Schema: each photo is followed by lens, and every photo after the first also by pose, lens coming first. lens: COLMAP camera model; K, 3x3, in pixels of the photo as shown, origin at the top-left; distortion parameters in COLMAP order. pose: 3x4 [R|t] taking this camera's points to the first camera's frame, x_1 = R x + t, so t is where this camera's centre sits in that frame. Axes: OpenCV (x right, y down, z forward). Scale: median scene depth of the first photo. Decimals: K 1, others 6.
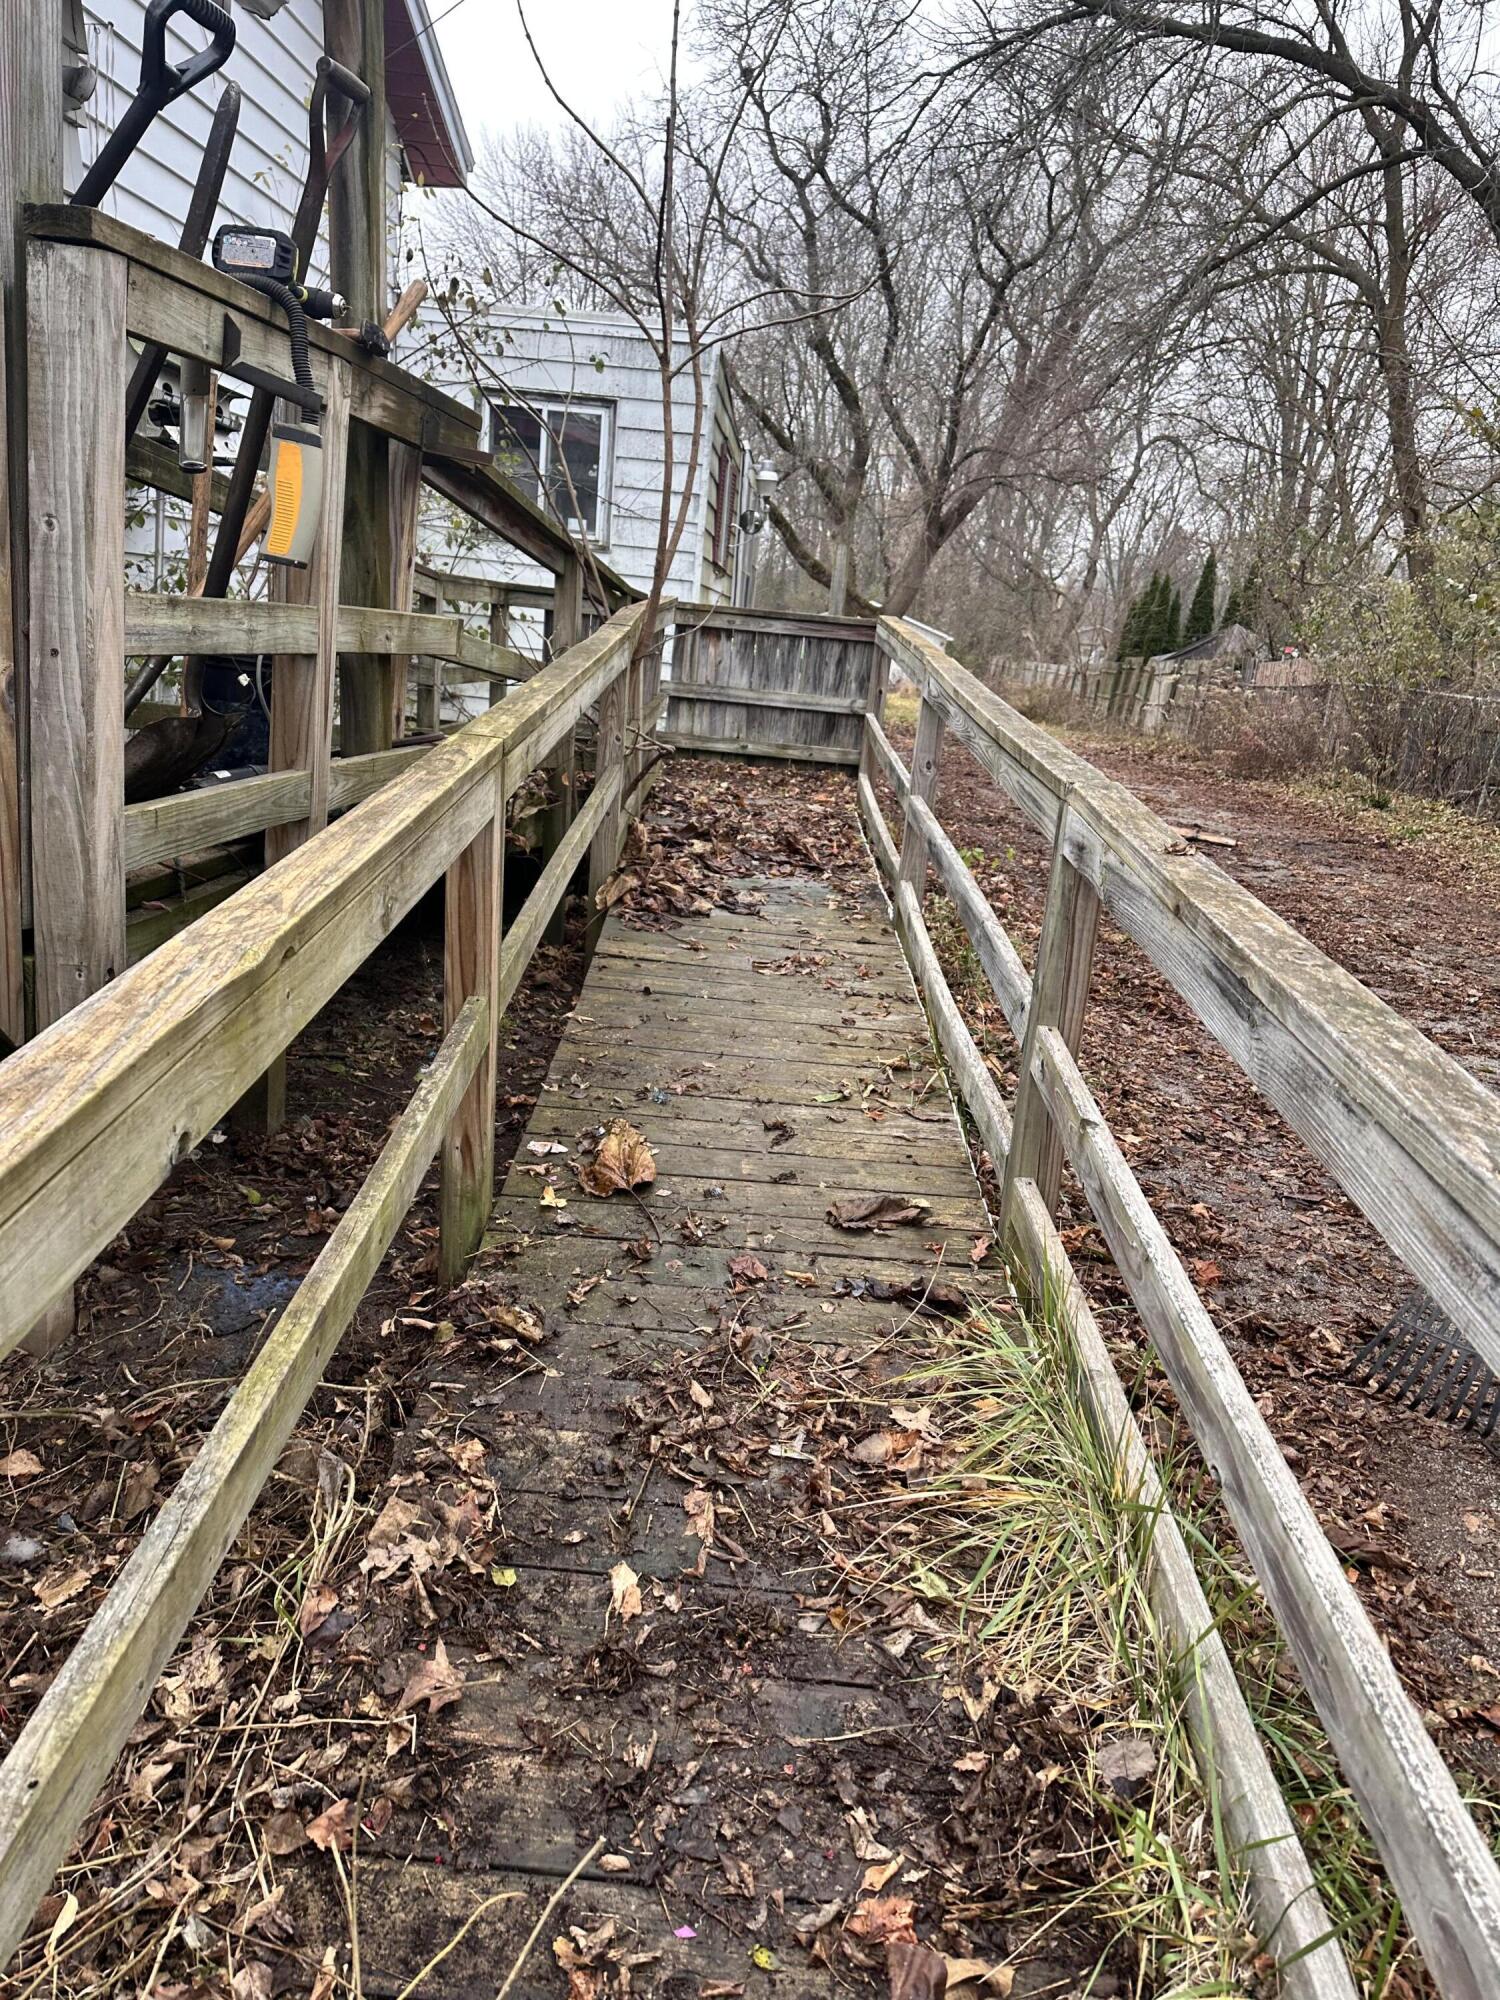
lens RADIAL K [[1389.4, 0, 758.8], [0, 1389.4, 967.2], [0, 0, 1]] dist [0.057836, -0.049797]
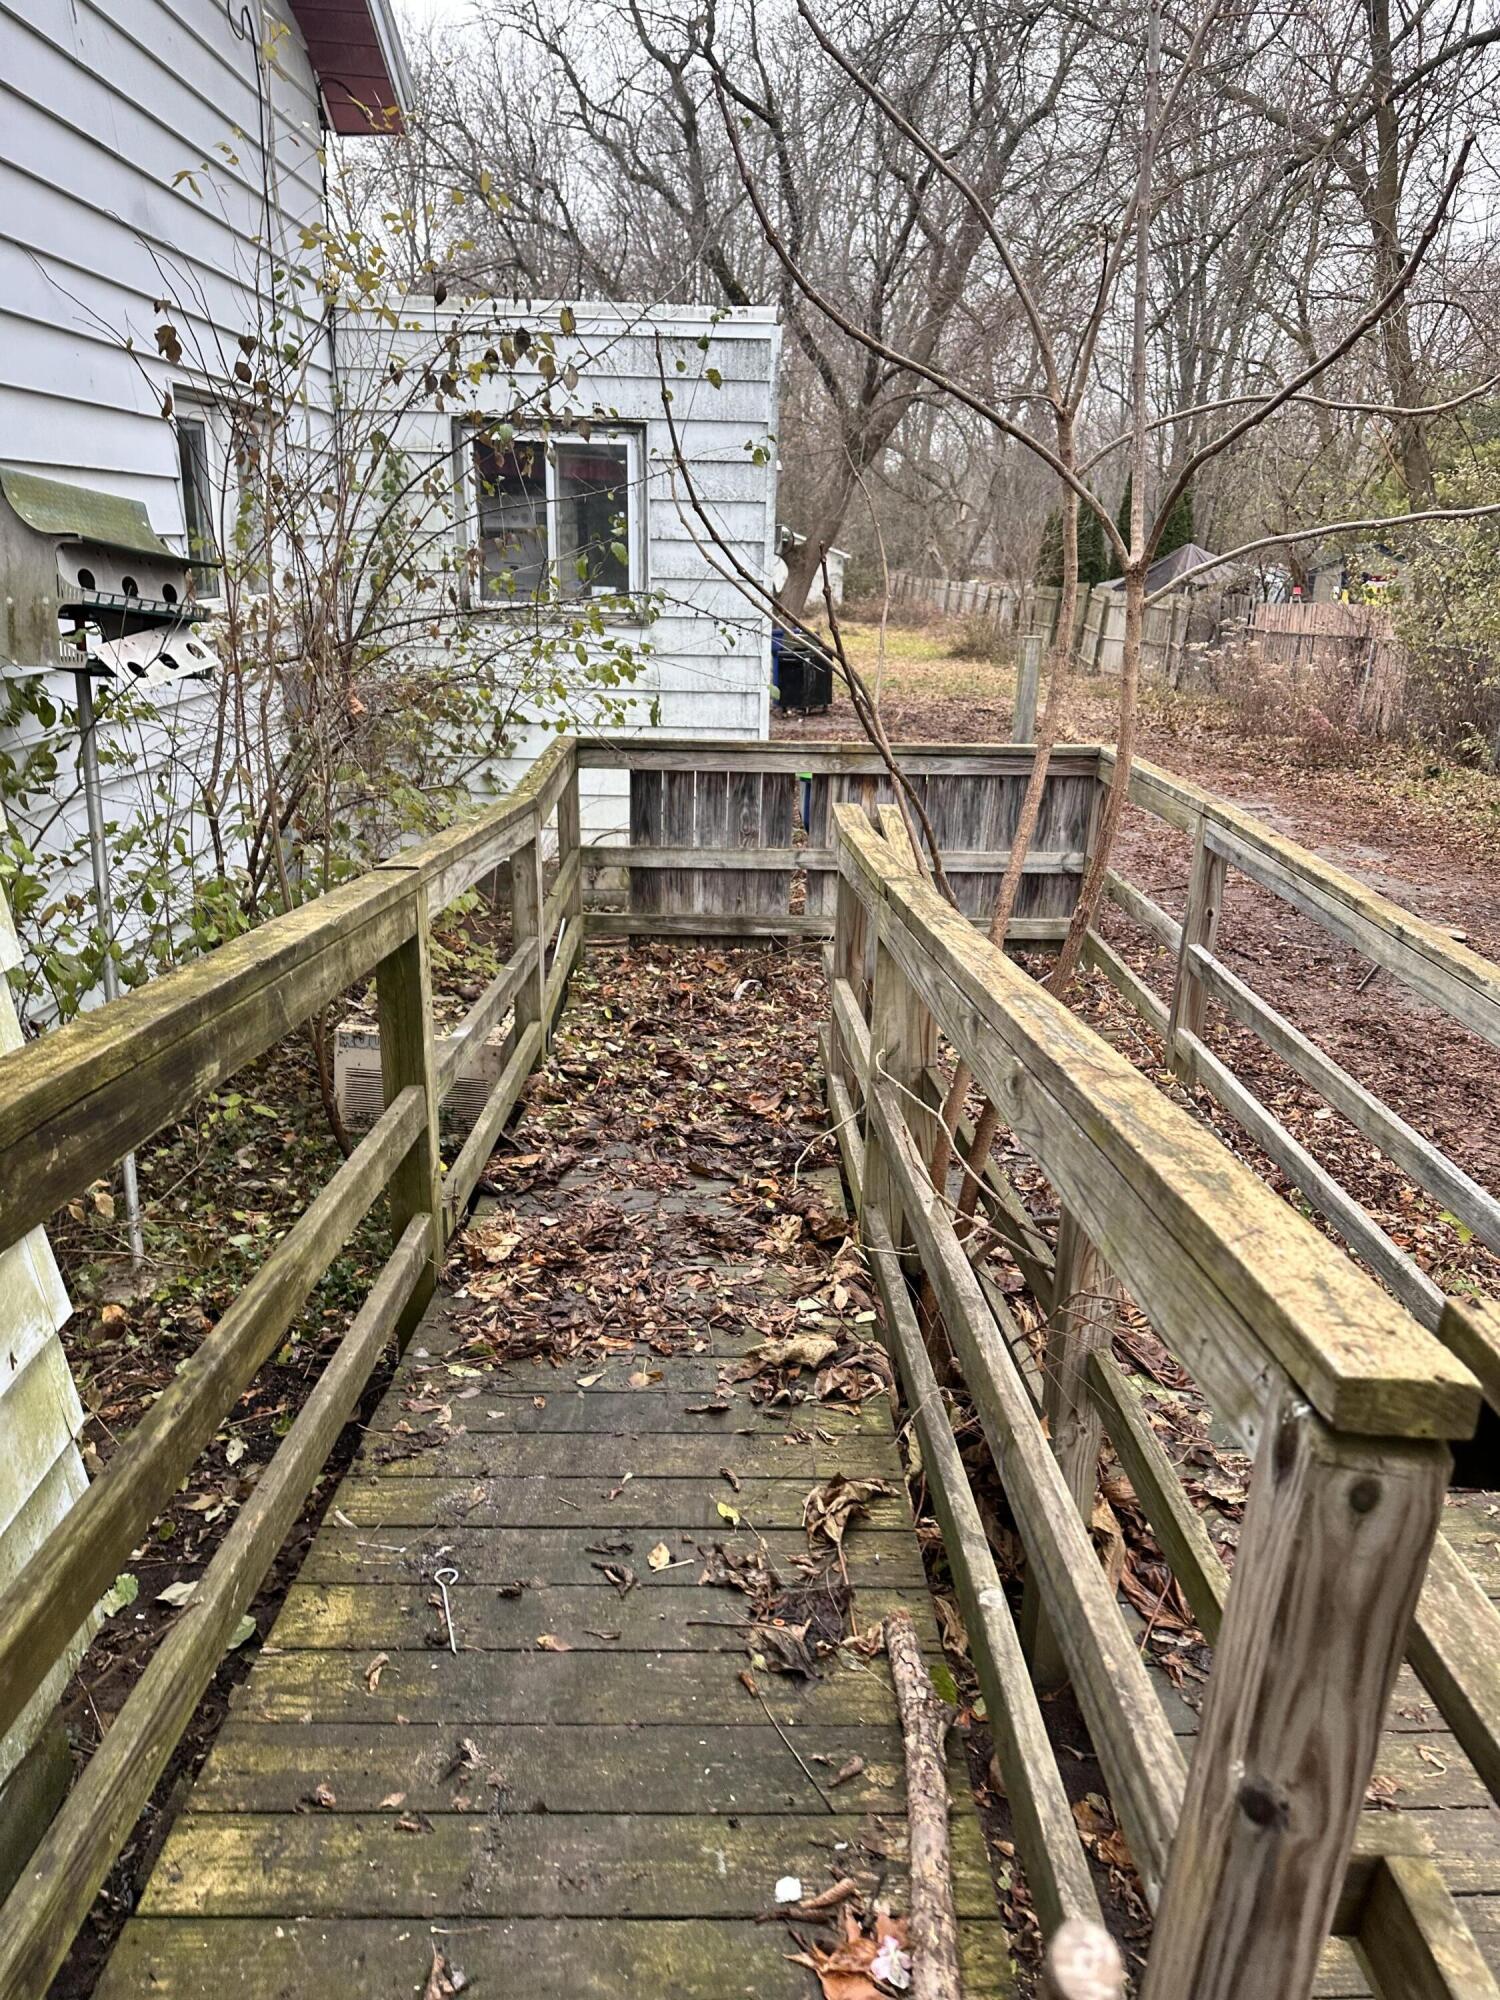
lens RADIAL K [[1373.2, 0, 748.7], [0, 1373.2, 1005.2], [0, 0, 1]] dist [0.047128, -0.053947]
pose [[0.993028, -0.095260, 0.069429, -0.062033], [0.088343, 0.991387, 0.096681, -0.080158], [-0.078041, -0.089873, 0.992891, 0.116790]]
